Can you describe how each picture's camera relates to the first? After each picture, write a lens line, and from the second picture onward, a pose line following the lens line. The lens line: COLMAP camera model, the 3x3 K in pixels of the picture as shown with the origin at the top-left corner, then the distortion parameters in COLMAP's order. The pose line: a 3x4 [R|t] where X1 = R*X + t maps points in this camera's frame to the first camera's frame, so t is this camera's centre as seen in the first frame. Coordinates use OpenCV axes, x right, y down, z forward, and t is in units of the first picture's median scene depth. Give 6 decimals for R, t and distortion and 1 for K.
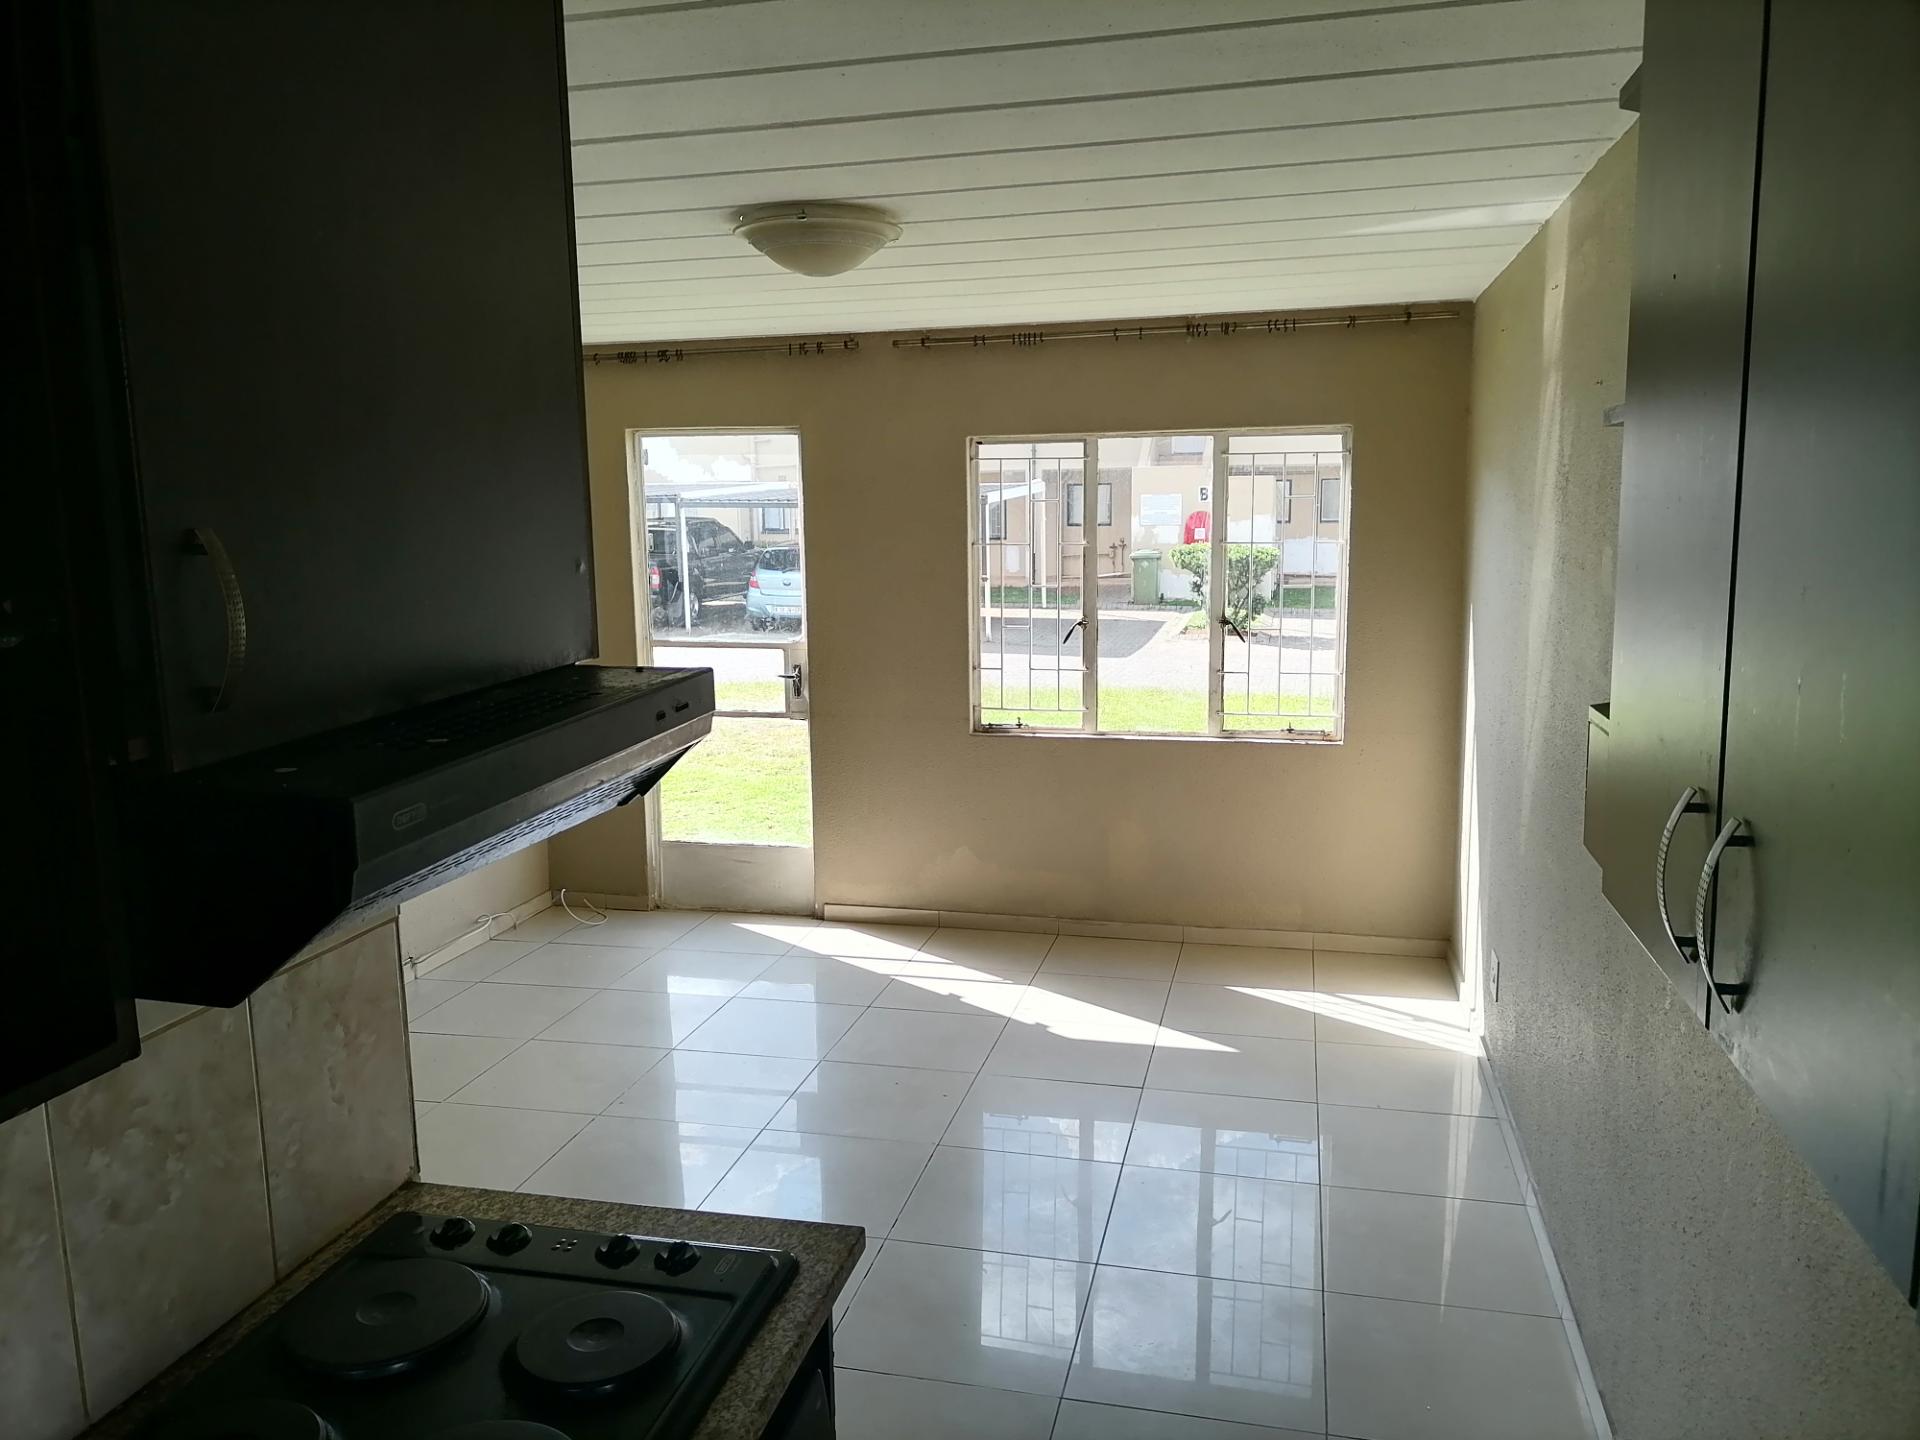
lens RADIAL K [[1452.7, 0, 949.8], [0, 1452.7, 723.5], [0, 0, 1]] dist [0.077063, -0.103572]
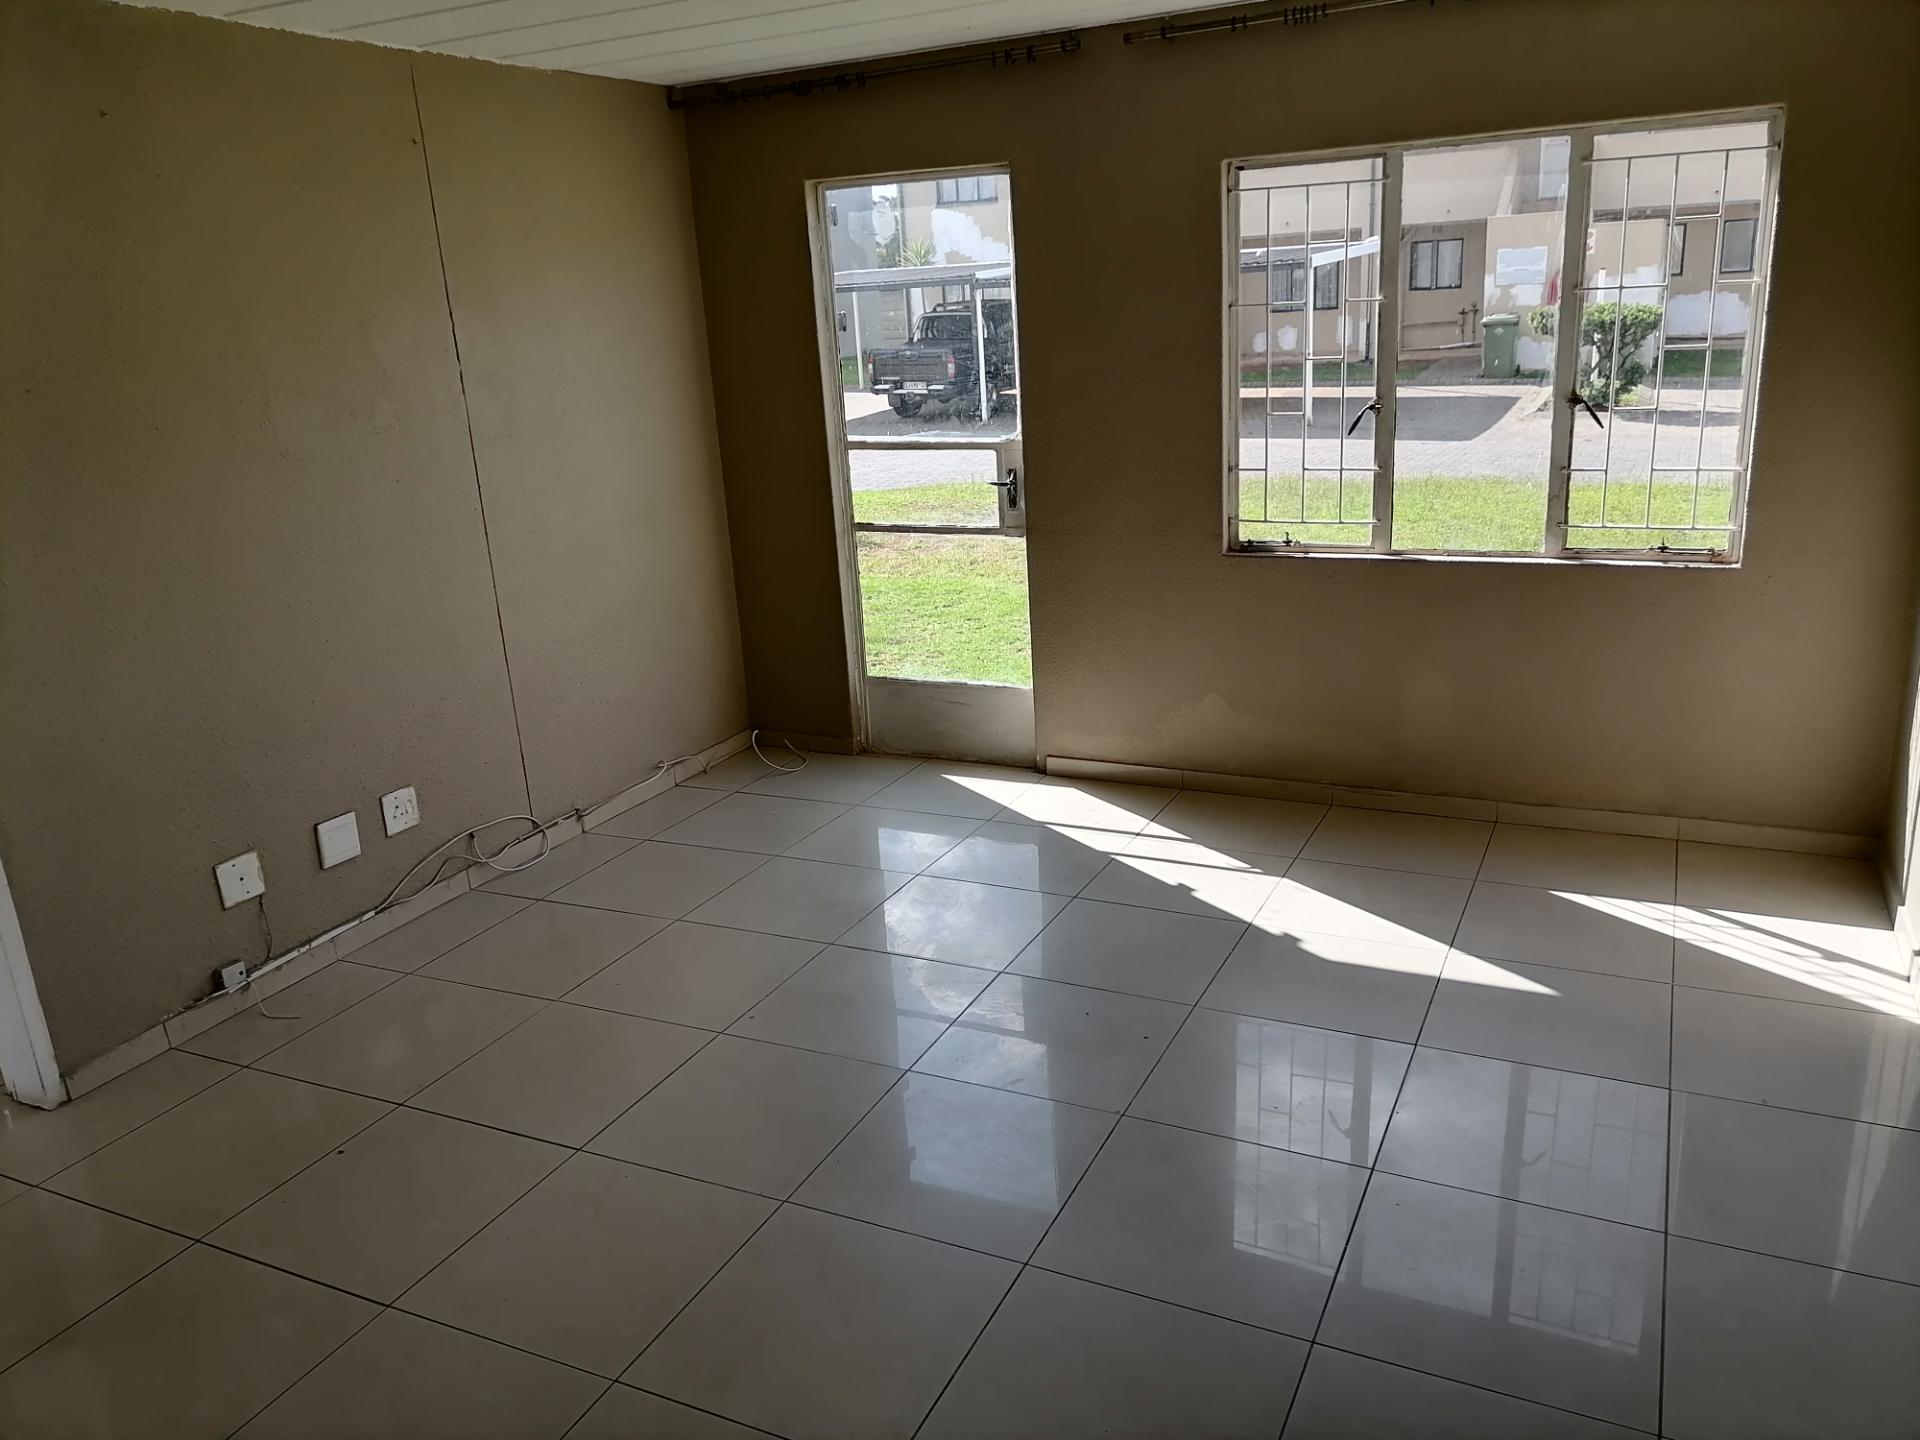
lens RADIAL K [[1457.2, 0, 939.0], [0, 1457.2, 716.7], [0, 0, 1]] dist [0.042347, -0.044316]
pose [[0.974088, 0.022137, -0.225083, 0.045435], [0.009091, 0.990562, 0.136764, -0.015622], [0.225987, -0.135267, 0.964693, 0.188107]]
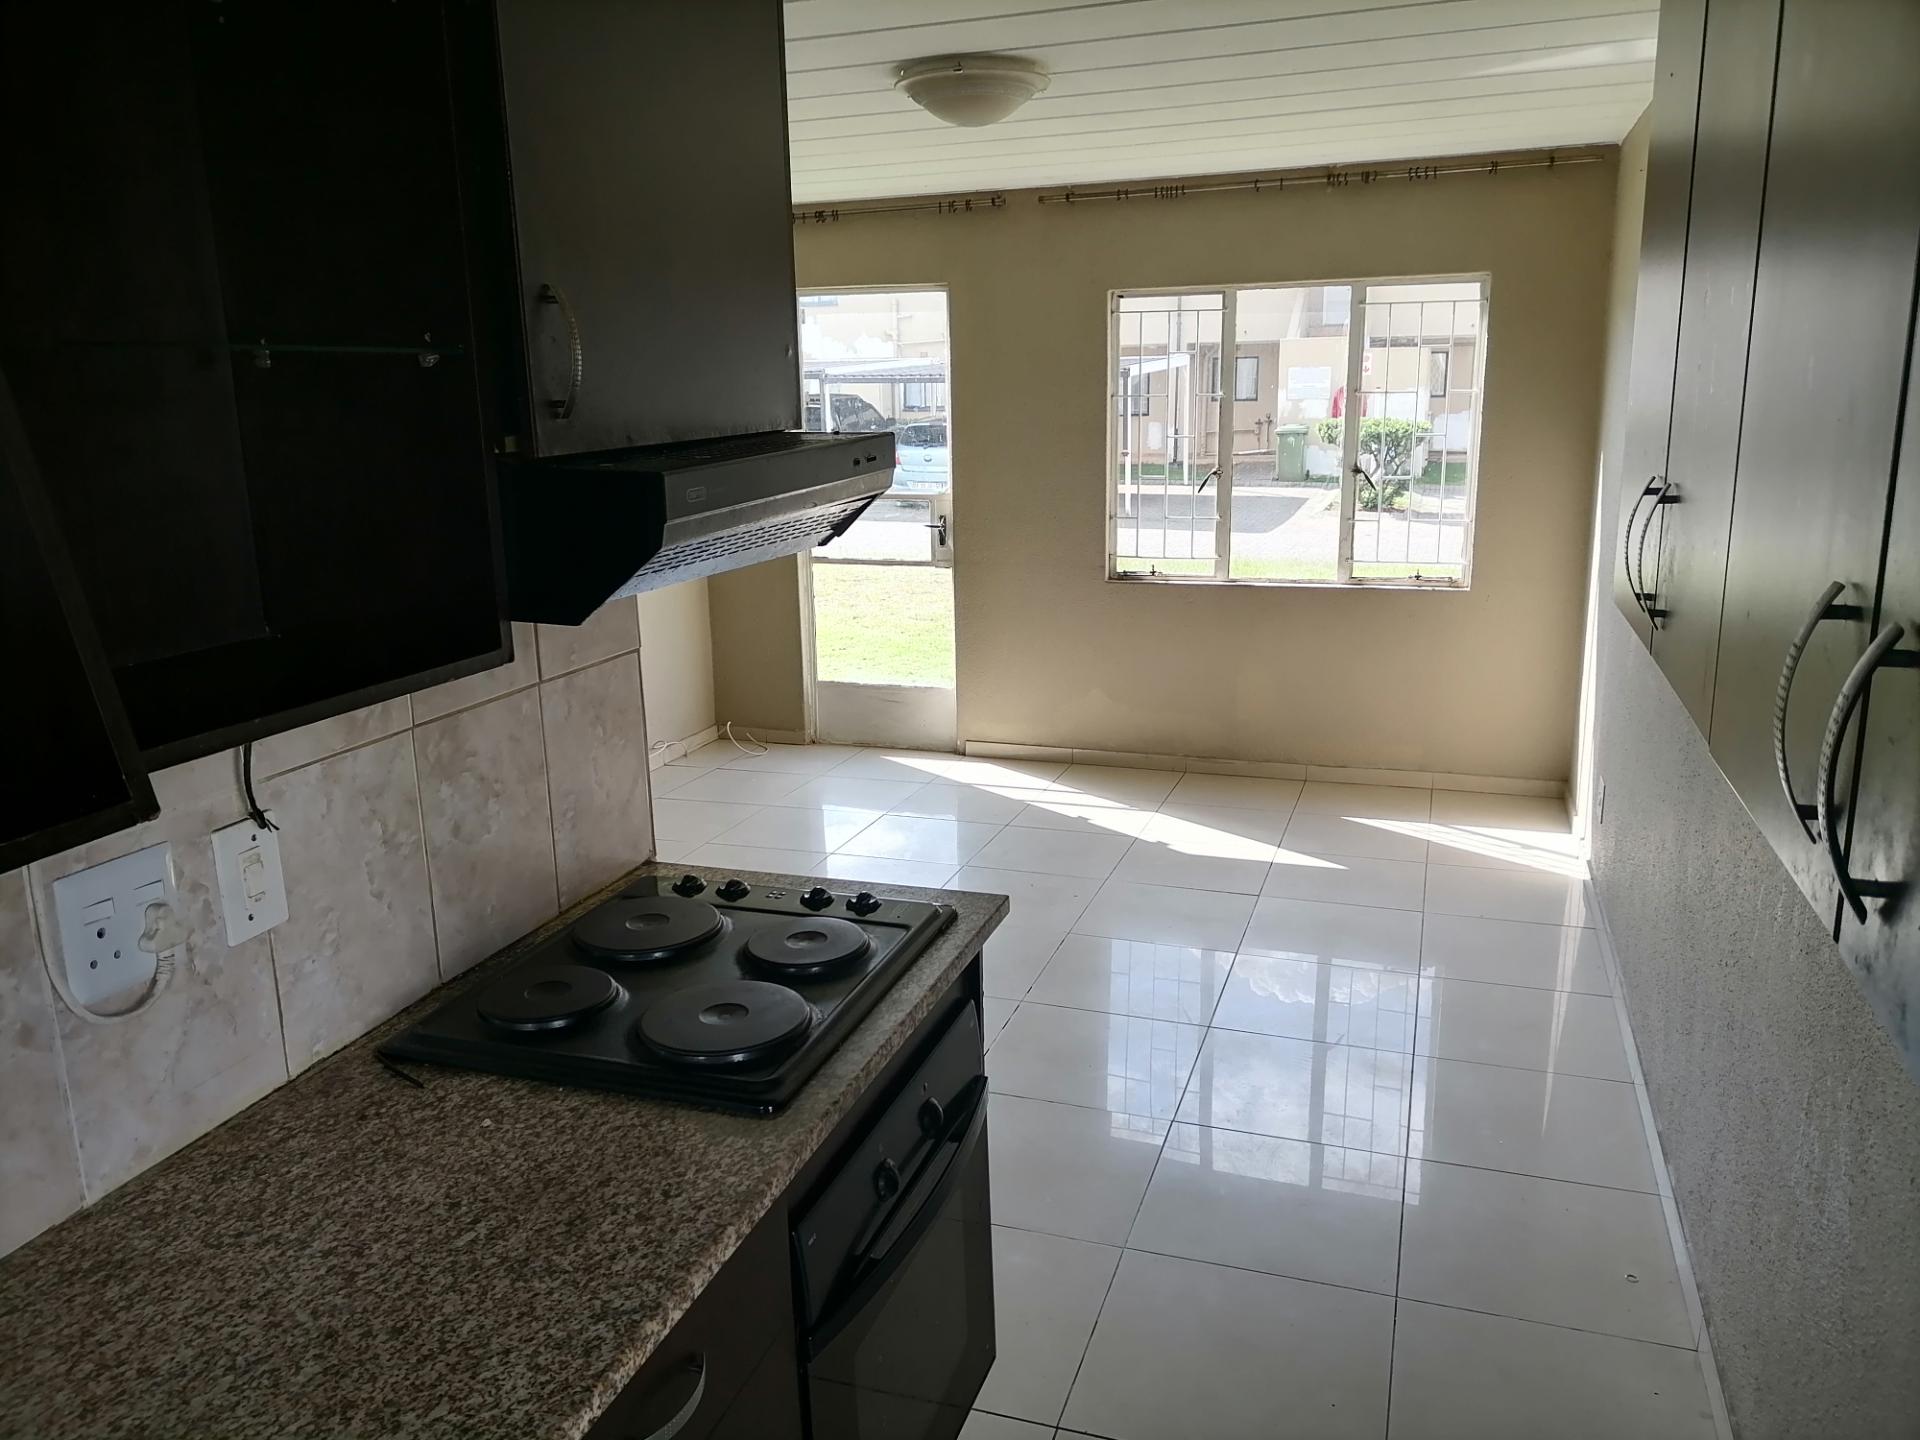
lens RADIAL K [[1452.7, 0, 949.8], [0, 1452.7, 723.5], [0, 0, 1]] dist [0.077063, -0.103572]
pose [[0.995517, 0.017224, -0.093004, 0.001444], [-0.009933, 0.996880, 0.078299, 0.029529], [0.094062, -0.077024, 0.992582, -0.066974]]
